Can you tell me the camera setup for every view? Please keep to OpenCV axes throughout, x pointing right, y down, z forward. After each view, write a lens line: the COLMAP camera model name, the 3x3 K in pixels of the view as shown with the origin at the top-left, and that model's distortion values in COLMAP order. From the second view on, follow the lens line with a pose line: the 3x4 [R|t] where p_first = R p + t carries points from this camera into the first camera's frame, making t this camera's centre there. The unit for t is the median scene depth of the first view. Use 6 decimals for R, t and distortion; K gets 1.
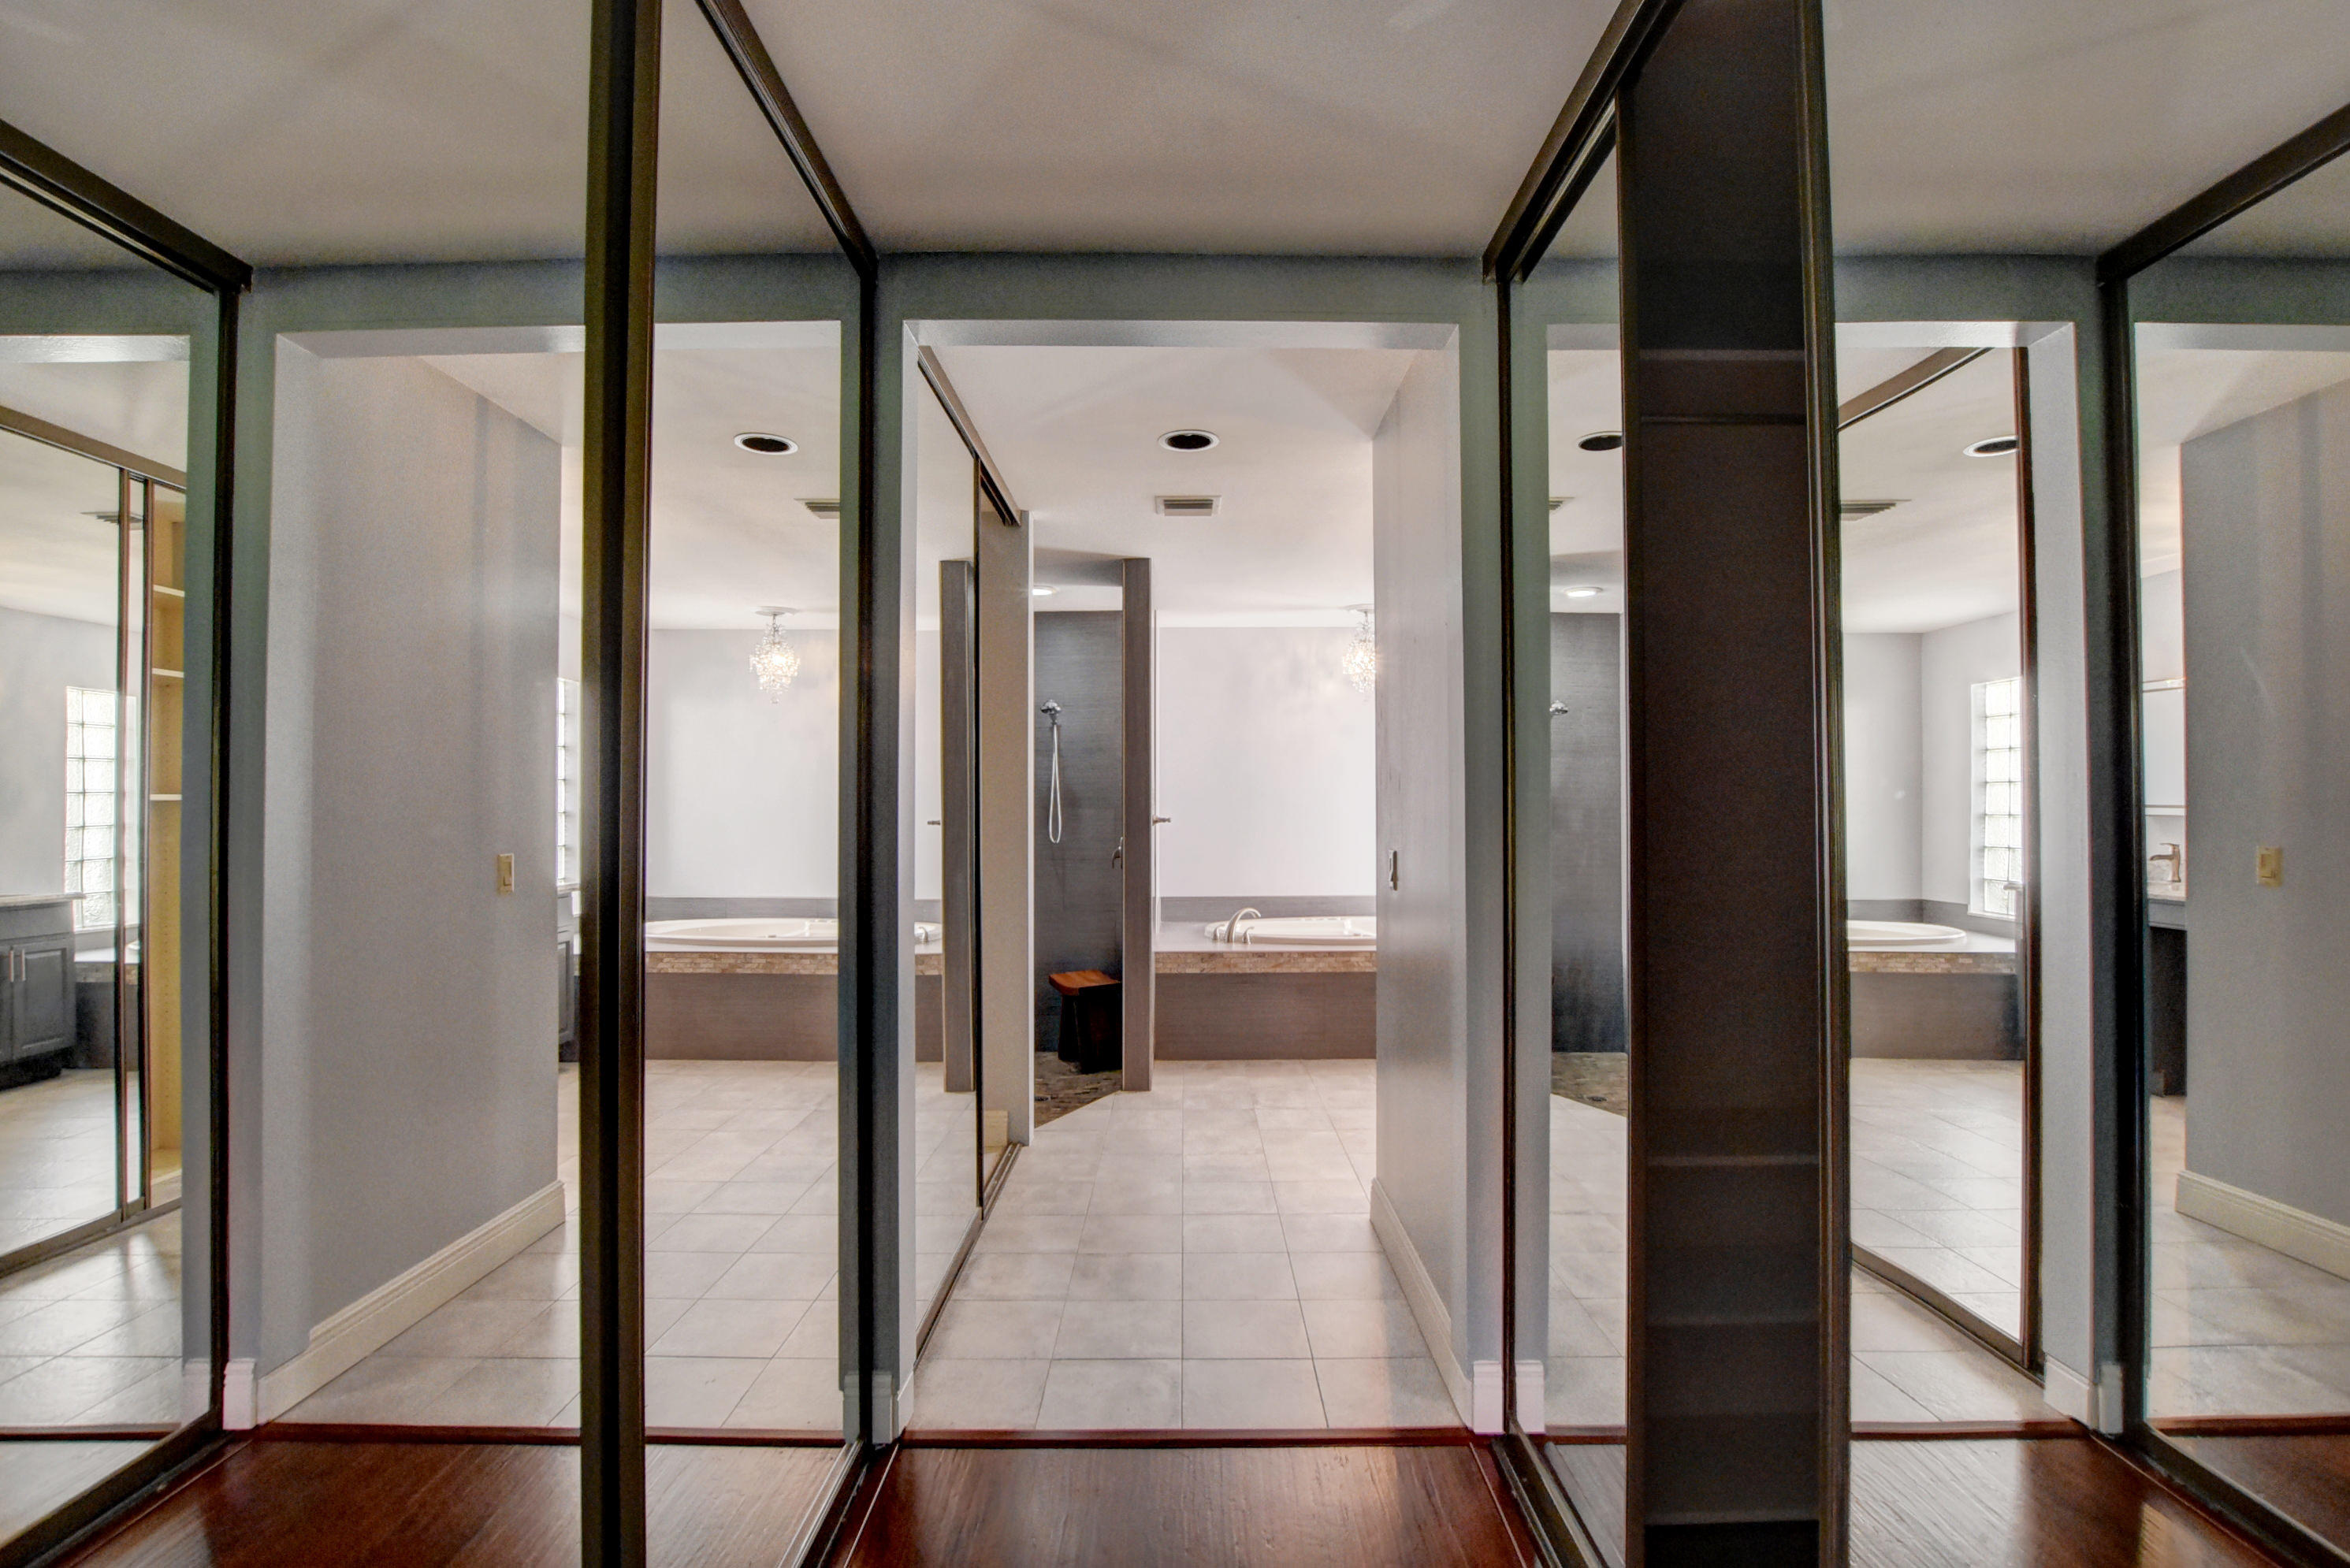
lens RADIAL K [[1075.4, 0, 1177.4], [0, 1075.4, 785.6], [0, 0, 1]] dist [-0.022302, 0.000617]
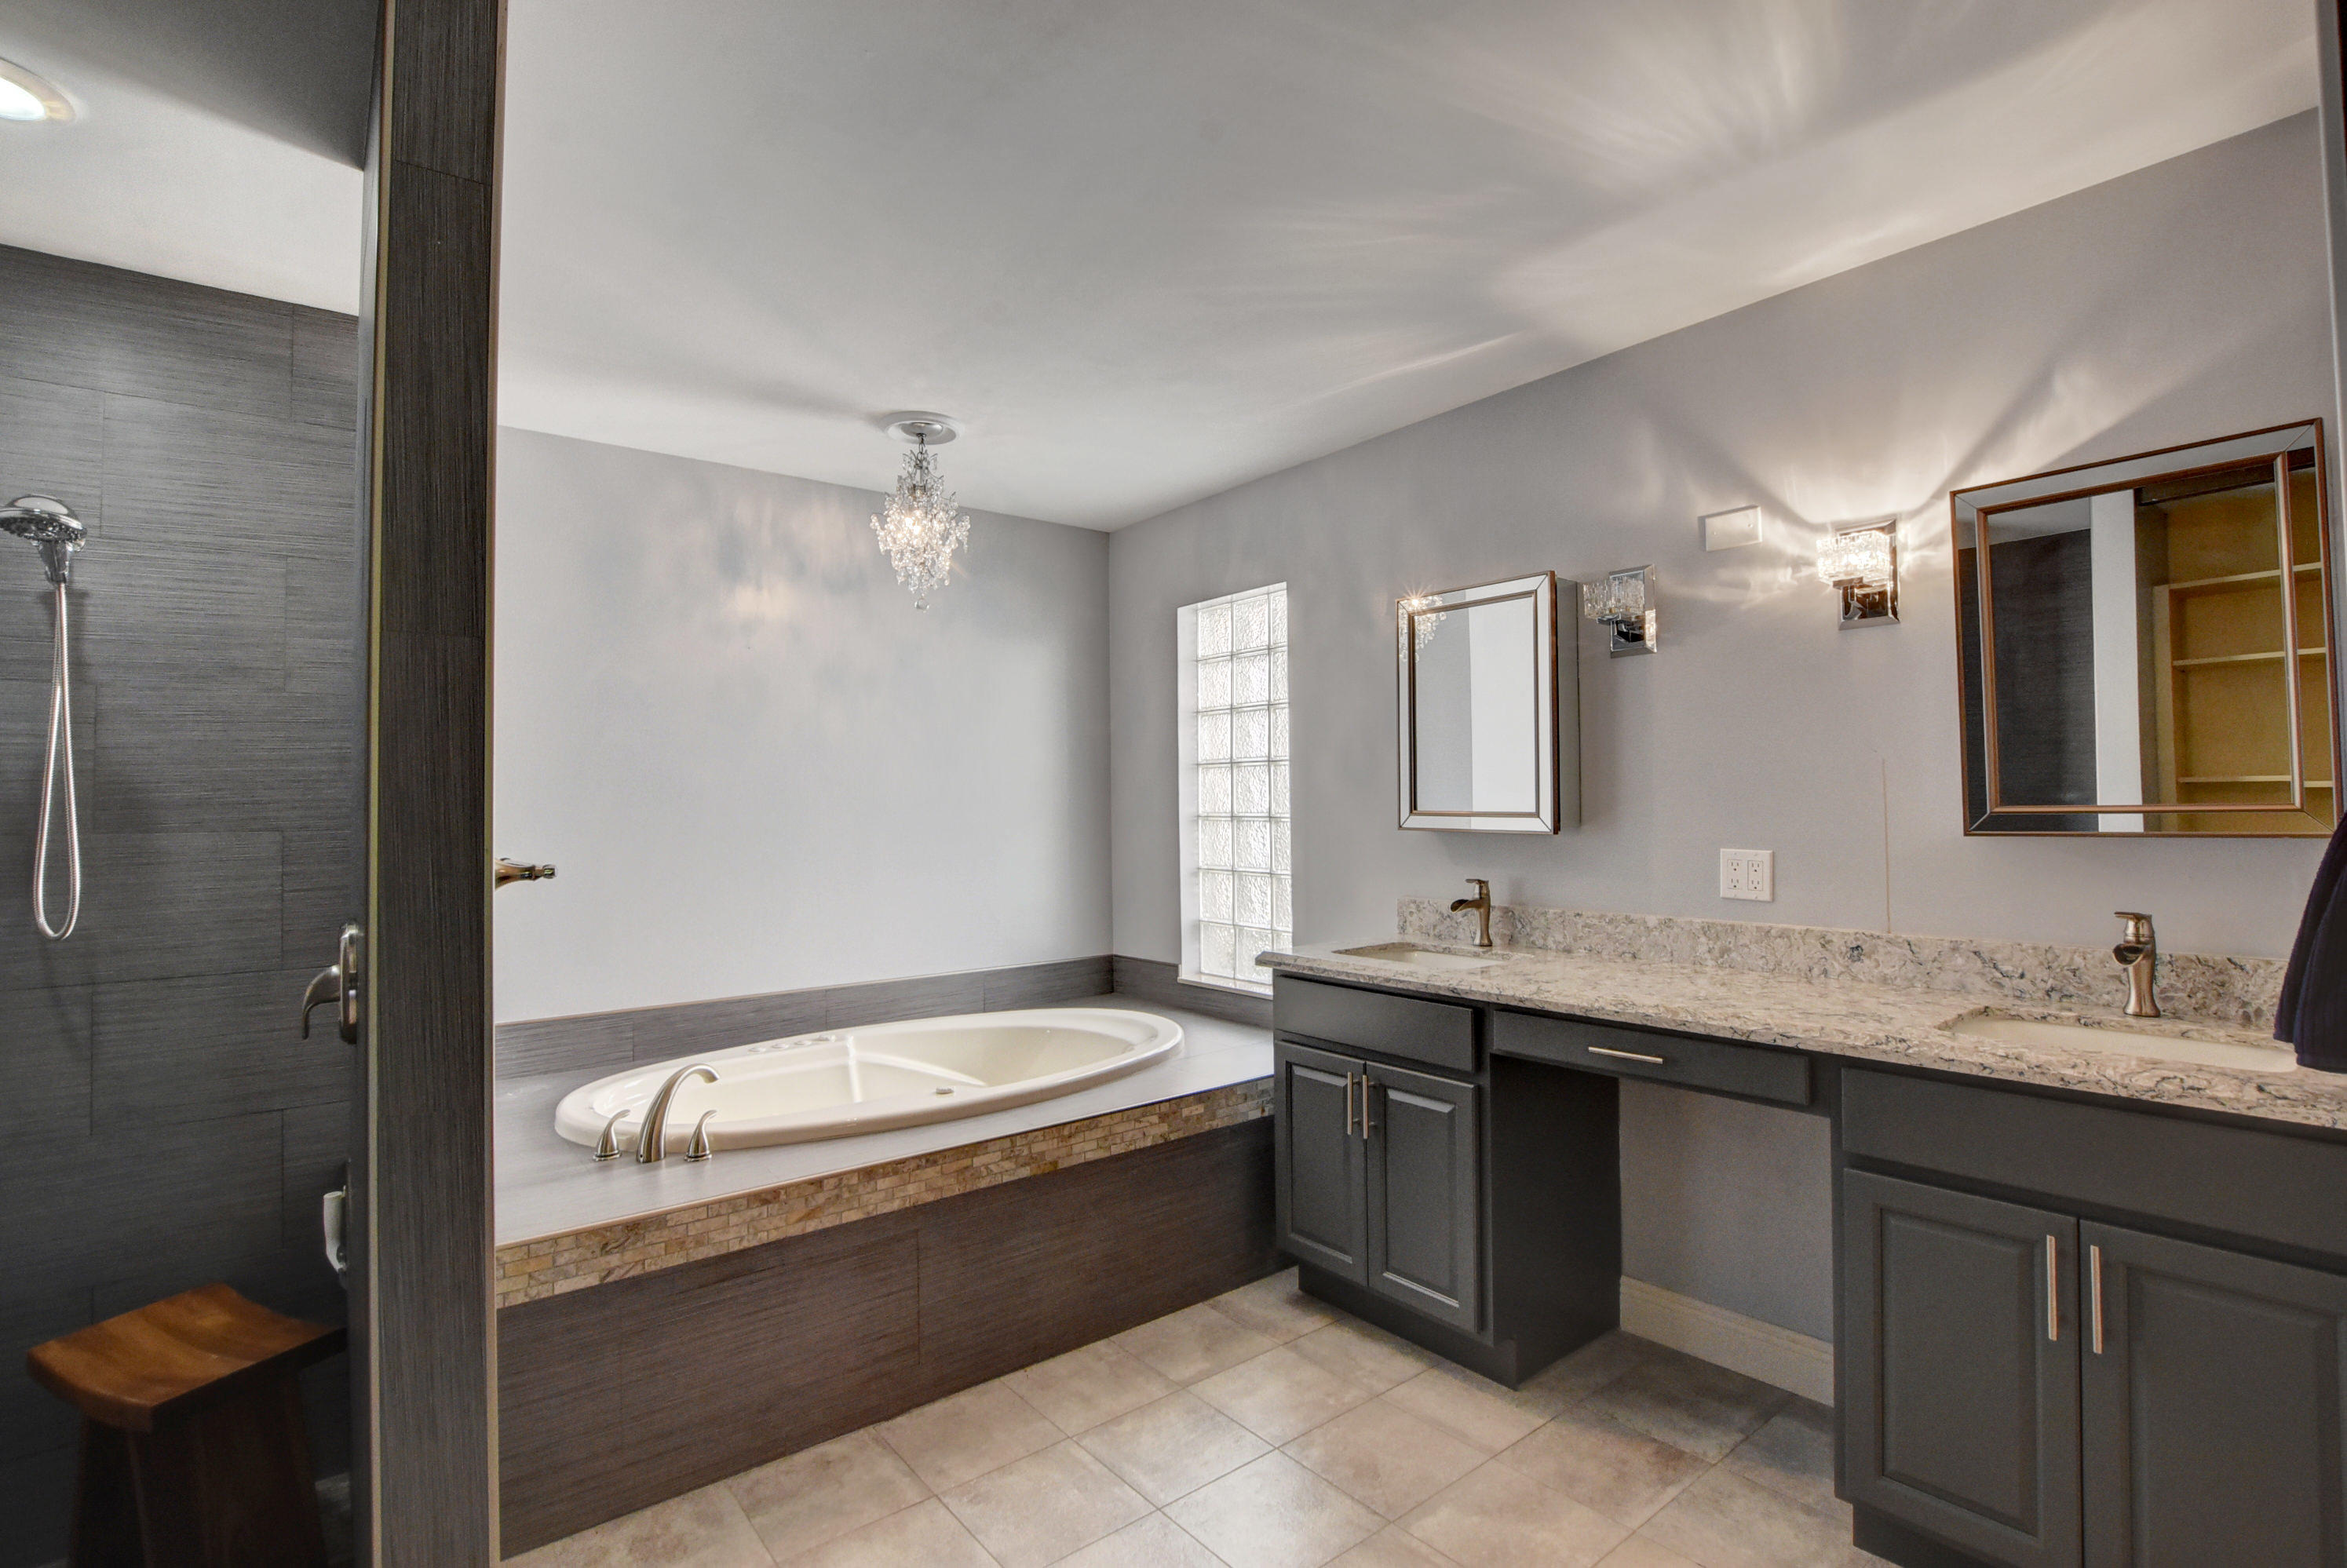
lens RADIAL K [[1083.0, 0, 1163.5], [0, 1083.0, 786.5], [0, 0, 1]] dist [-0.021991, 0.001788]
pose [[0.785318, 0.006639, 0.619058, -0.053929], [0.000241, 0.999939, -0.011030, 0.011274], [-0.619093, 0.008811, 0.785268, 0.598478]]
